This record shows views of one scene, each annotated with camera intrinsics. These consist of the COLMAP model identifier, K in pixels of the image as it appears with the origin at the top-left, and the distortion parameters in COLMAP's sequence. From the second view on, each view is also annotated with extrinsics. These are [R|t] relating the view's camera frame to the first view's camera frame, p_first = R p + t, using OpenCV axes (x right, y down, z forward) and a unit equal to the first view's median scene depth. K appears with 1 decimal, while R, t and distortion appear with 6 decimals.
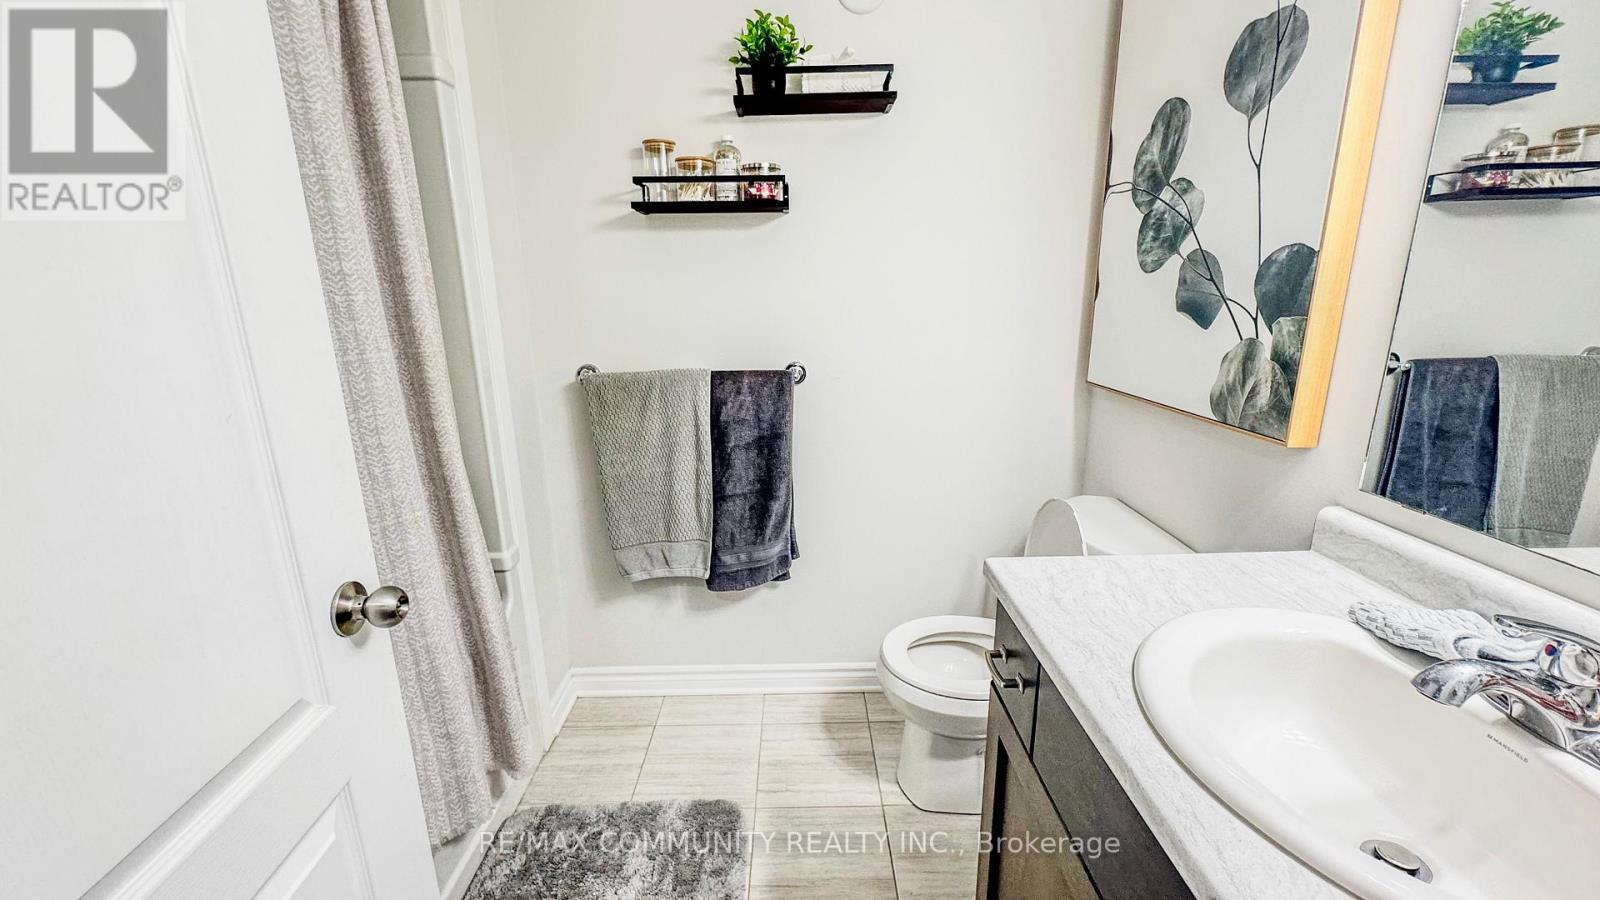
lens RADIAL K [[638.3, 0, 797.1], [0, 638.3, 452.6], [0, 0, 1]] dist [-0.002568, 0.000045]
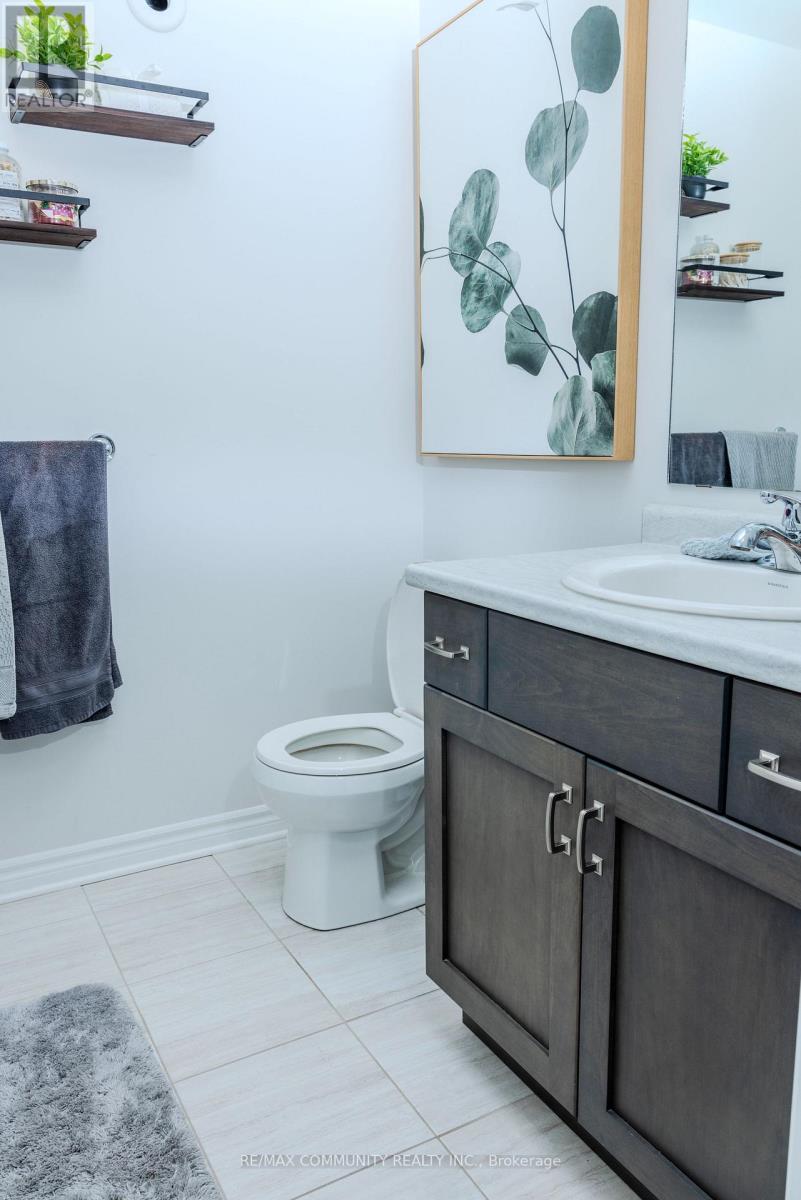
lens RADIAL K [[931.1, 0, 400.5], [0, 931.1, 601.7], [0, 0, 1]] dist [-0.003148, 0.008974]
pose [[0.874059, -0.079523, 0.479267, -0.328467], [0.117181, 0.991895, -0.049128, 0.221011], [-0.471475, 0.099102, 0.876293, -0.232202]]
